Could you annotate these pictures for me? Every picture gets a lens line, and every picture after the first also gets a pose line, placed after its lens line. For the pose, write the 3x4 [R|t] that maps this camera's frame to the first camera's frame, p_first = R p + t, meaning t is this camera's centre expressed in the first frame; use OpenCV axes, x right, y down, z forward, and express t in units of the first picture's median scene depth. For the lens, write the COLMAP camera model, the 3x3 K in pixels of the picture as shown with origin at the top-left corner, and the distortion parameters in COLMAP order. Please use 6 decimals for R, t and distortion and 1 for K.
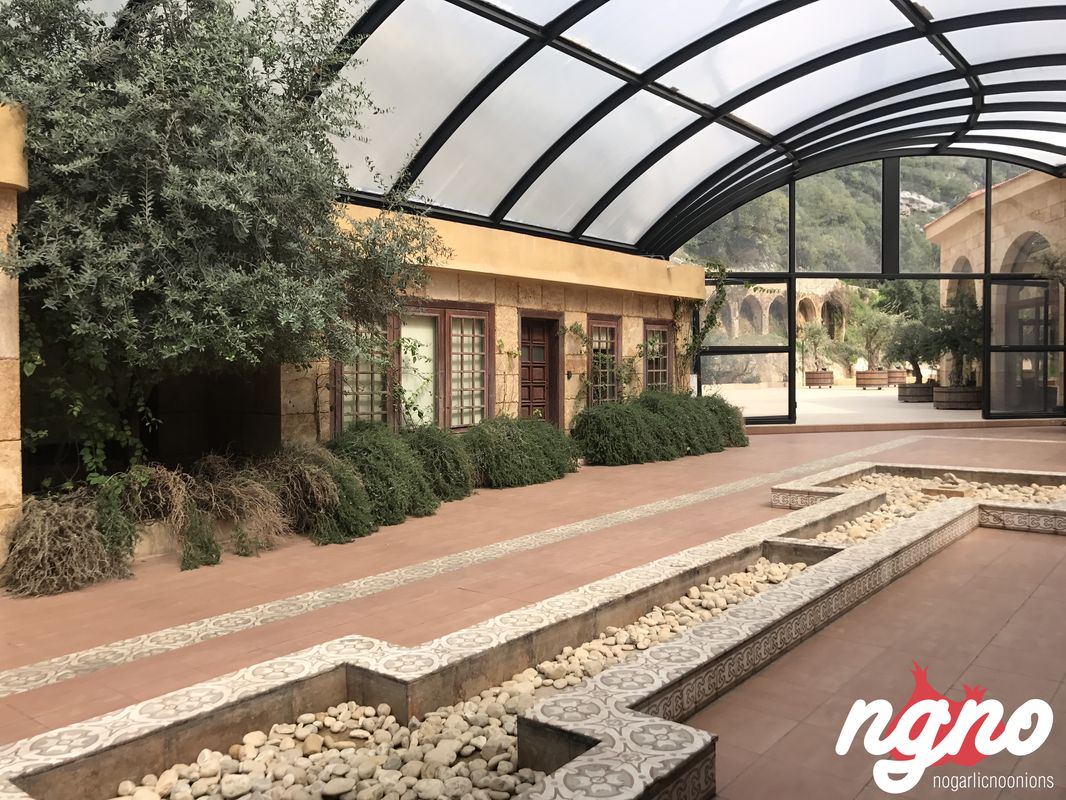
lens RADIAL K [[885.7, 0, 530.7], [0, 885.7, 391.8], [0, 0, 1]] dist [0.021678, 0.011437]
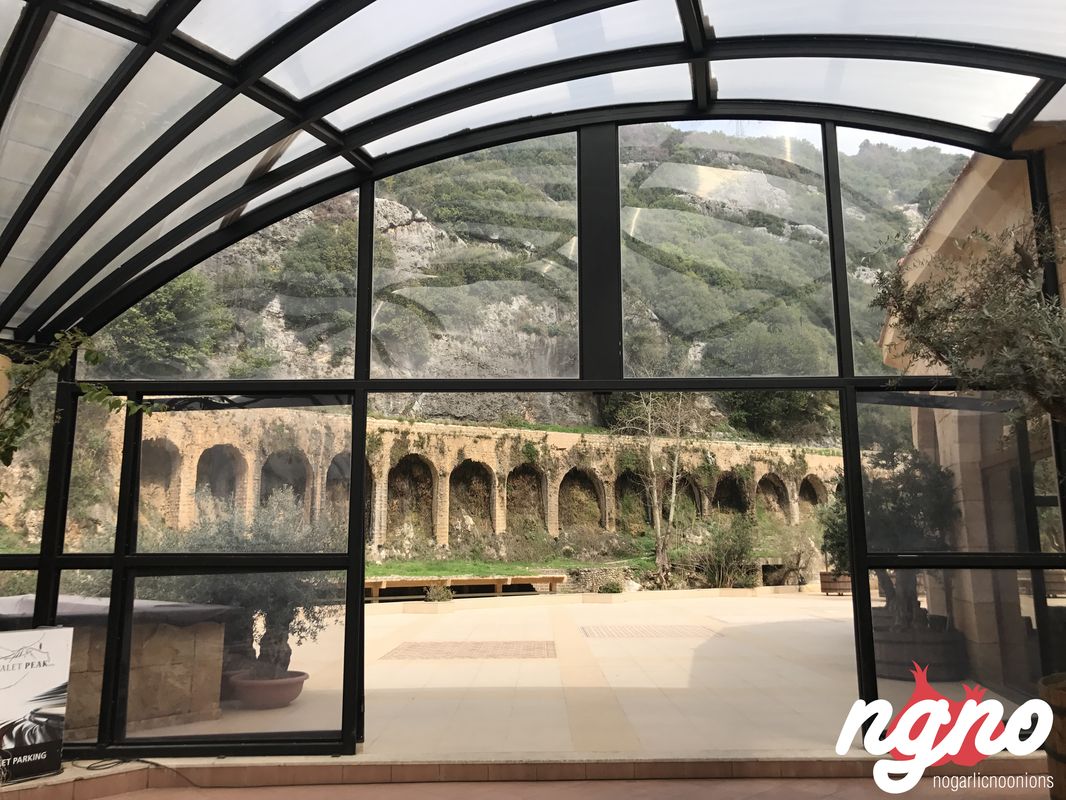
lens RADIAL K [[885.7, 0, 532.2], [0, 885.7, 402.8], [0, 0, 1]] dist [0.021678, 0.011437]
pose [[0.992670, -0.020909, -0.119035, 0.342747], [-0.002792, 0.980690, -0.195547, -0.032934], [0.120826, 0.194446, 0.973443, 0.479268]]
